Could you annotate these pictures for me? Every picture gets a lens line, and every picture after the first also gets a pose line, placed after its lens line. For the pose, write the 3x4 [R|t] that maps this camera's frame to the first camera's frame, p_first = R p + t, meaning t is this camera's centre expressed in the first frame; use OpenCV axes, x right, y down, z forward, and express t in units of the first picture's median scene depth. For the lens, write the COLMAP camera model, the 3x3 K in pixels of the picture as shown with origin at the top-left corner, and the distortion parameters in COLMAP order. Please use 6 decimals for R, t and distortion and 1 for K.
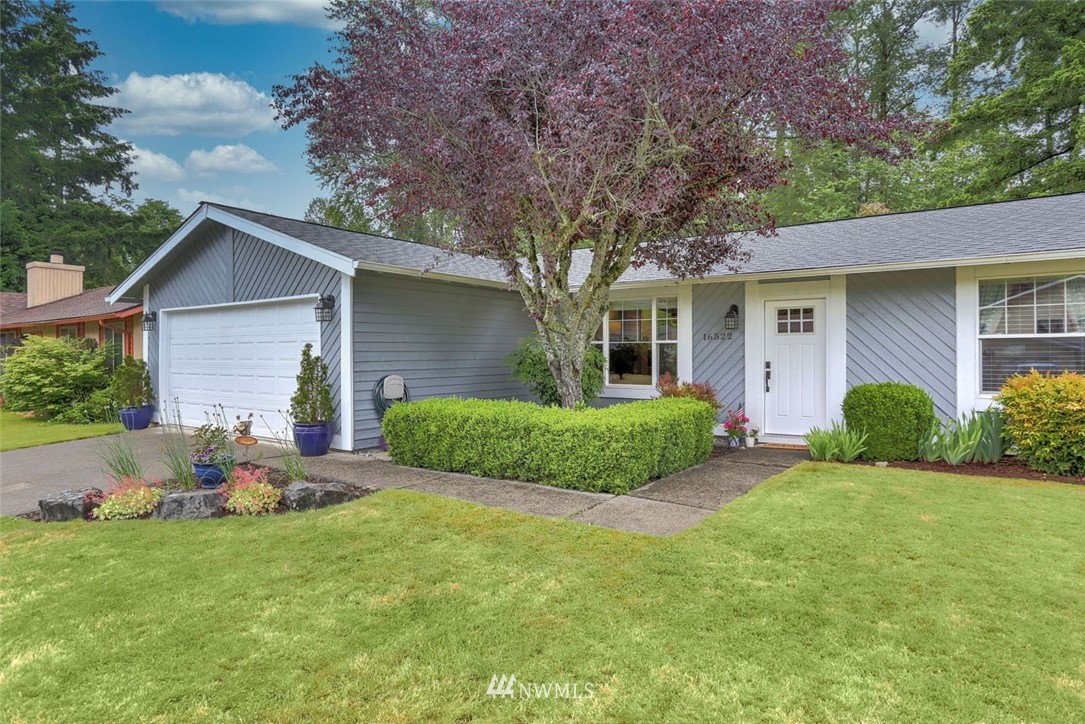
lens RADIAL K [[651.5, 0, 538.9], [0, 651.5, 357.0], [0, 0, 1]] dist [-0.051432, 0.038146]
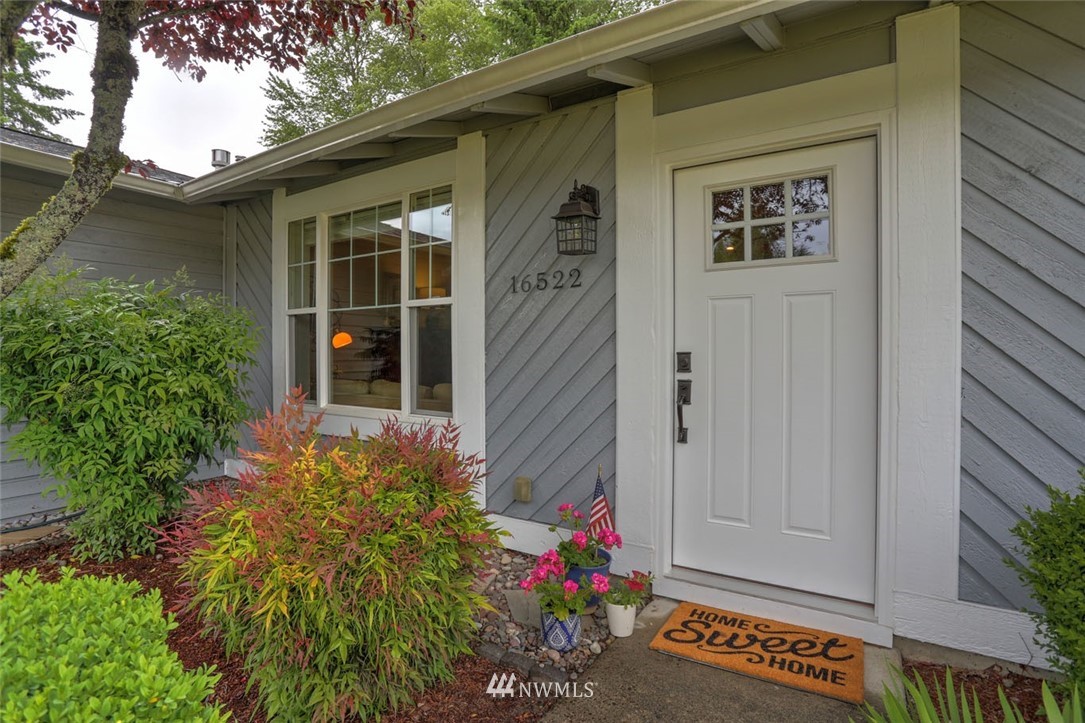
lens RADIAL K [[537.5, 0, 541.0], [0, 537.5, 349.1], [0, 0, 1]] dist [-0.081160, 0.041061]
pose [[0.997153, 0.003052, 0.075345, 0.264344], [-0.002581, 0.999976, -0.006359, 0.007910], [-0.075363, 0.006146, 0.997137, 0.744719]]
